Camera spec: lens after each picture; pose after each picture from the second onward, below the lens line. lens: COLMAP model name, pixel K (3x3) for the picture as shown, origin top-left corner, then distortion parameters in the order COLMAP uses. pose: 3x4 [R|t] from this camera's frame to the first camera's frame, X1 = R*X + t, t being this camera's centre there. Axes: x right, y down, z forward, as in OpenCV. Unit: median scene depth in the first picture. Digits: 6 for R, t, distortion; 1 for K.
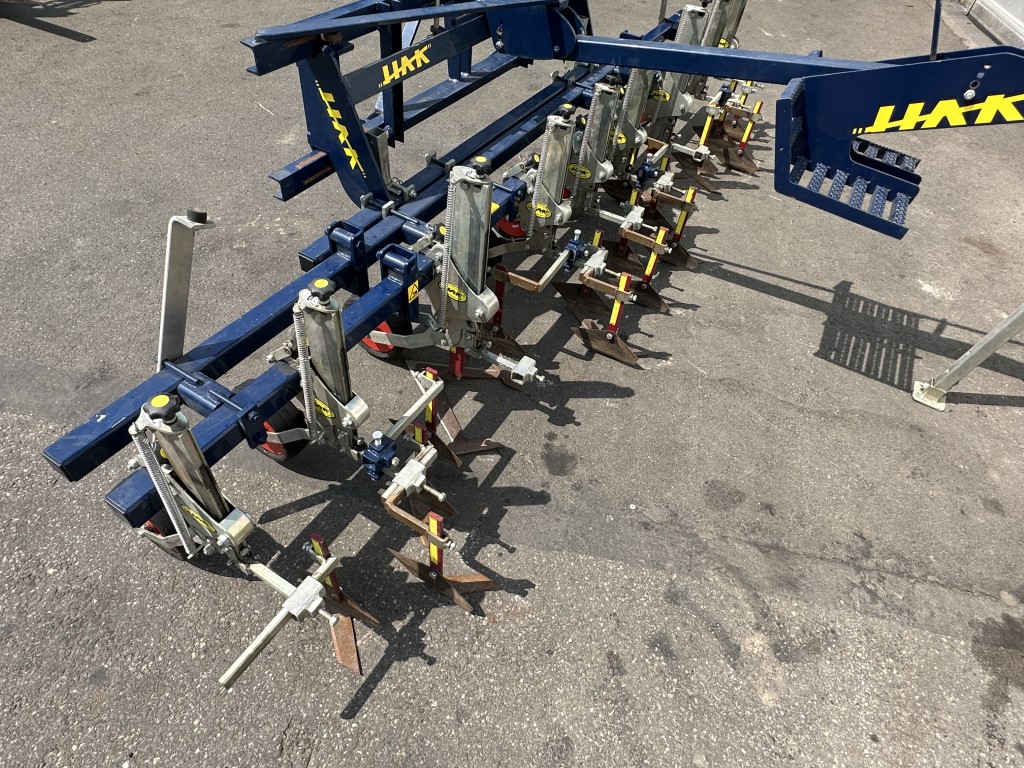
lens RADIAL K [[598.1, 0, 510.3], [0, 598.1, 383.2], [0, 0, 1]] dist [-0.003030, -0.000381]
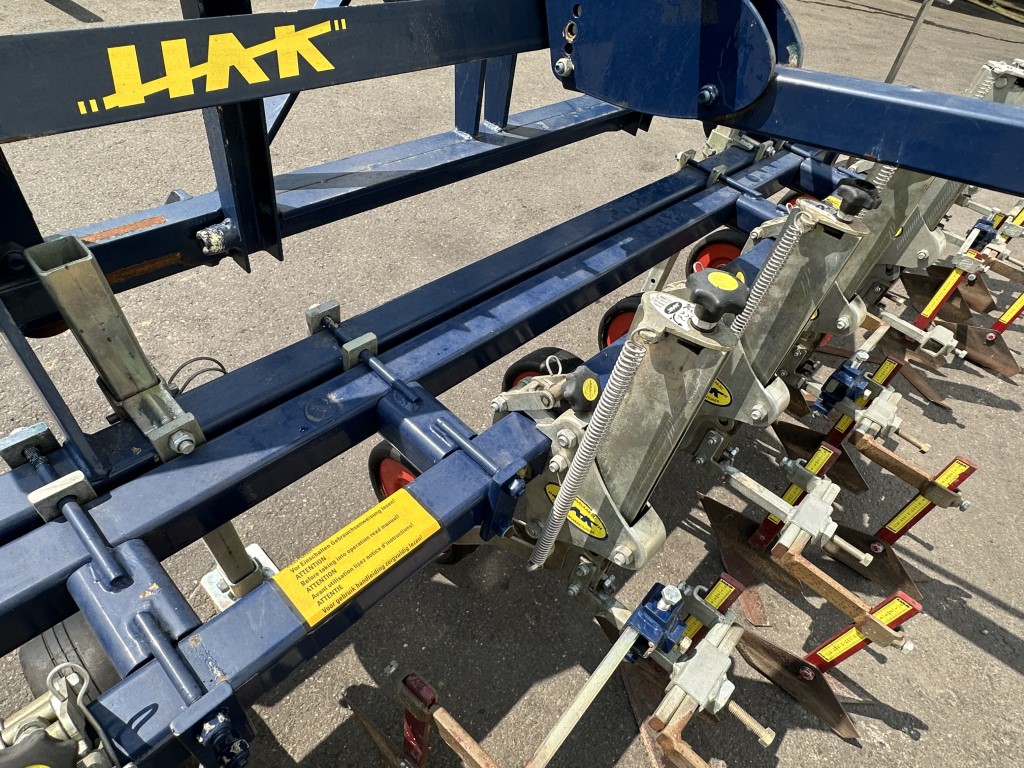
lens RADIAL K [[598.1, 0, 513.4], [0, 598.1, 385.0], [0, 0, 1]] dist [-0.003030, -0.000381]
pose [[0.972258, 0.200635, -0.120251, 0.035418], [-0.209710, 0.975385, -0.068156, -0.293247], [0.103616, 0.091483, 0.990401, 0.561060]]
